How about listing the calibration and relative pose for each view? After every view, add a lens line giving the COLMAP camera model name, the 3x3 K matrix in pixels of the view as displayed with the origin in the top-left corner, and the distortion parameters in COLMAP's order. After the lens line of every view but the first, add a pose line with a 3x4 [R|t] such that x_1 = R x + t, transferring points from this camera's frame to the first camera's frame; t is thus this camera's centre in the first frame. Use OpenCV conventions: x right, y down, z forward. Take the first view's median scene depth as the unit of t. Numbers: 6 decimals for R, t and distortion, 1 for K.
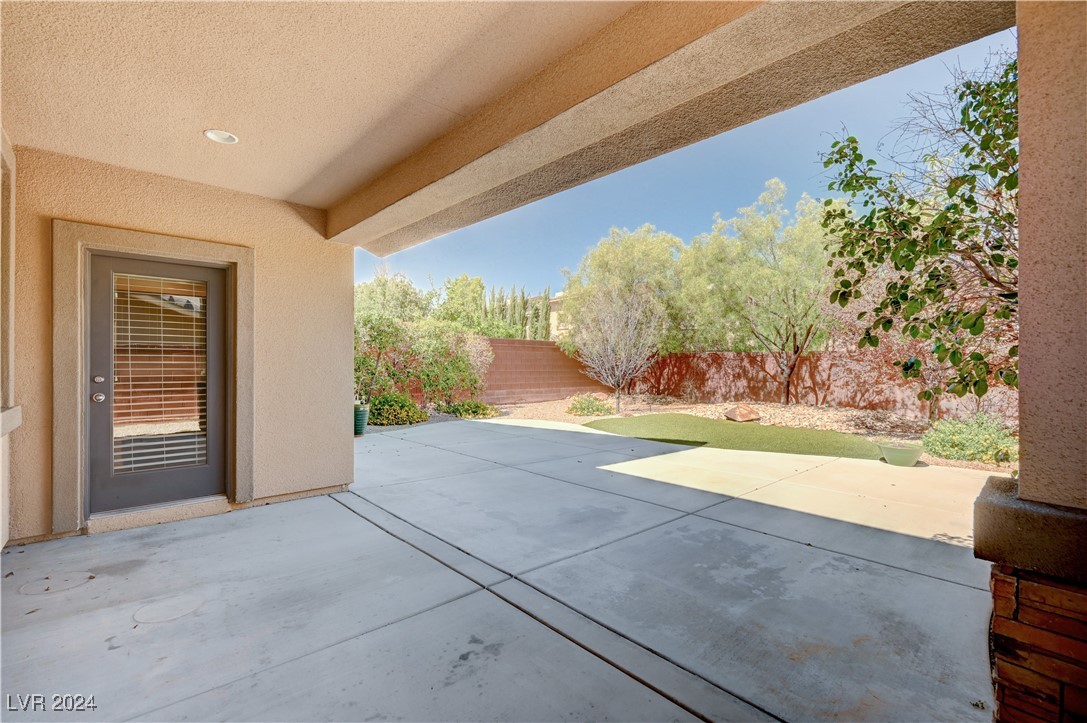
lens RADIAL K [[487.0, 0, 543.5], [0, 487.0, 361.5], [0, 0, 1]] dist [-0.001687, -0.000135]
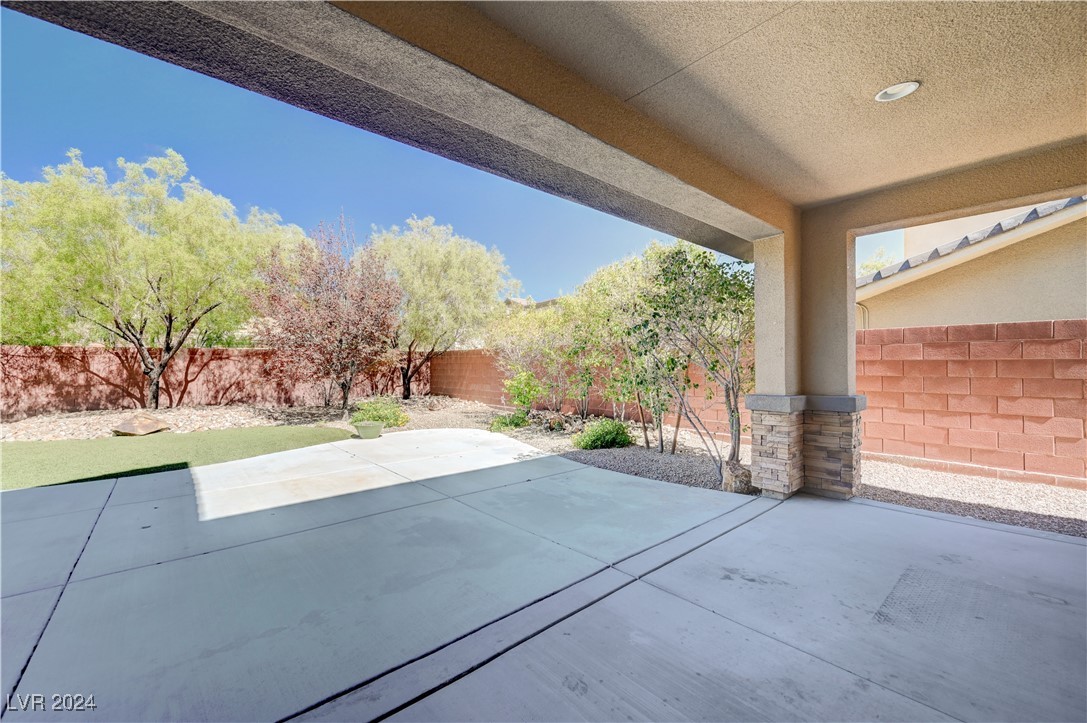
lens RADIAL K [[436.8, 0, 543.5], [0, 436.8, 361.5], [0, 0, 1]] dist [-0.002325, 0.000023]
pose [[0.024479, -0.001748, 0.999699, -0.774736], [-0.000678, 0.999998, 0.001765, 0.001316], [-0.999700, -0.000721, 0.024478, 0.867669]]
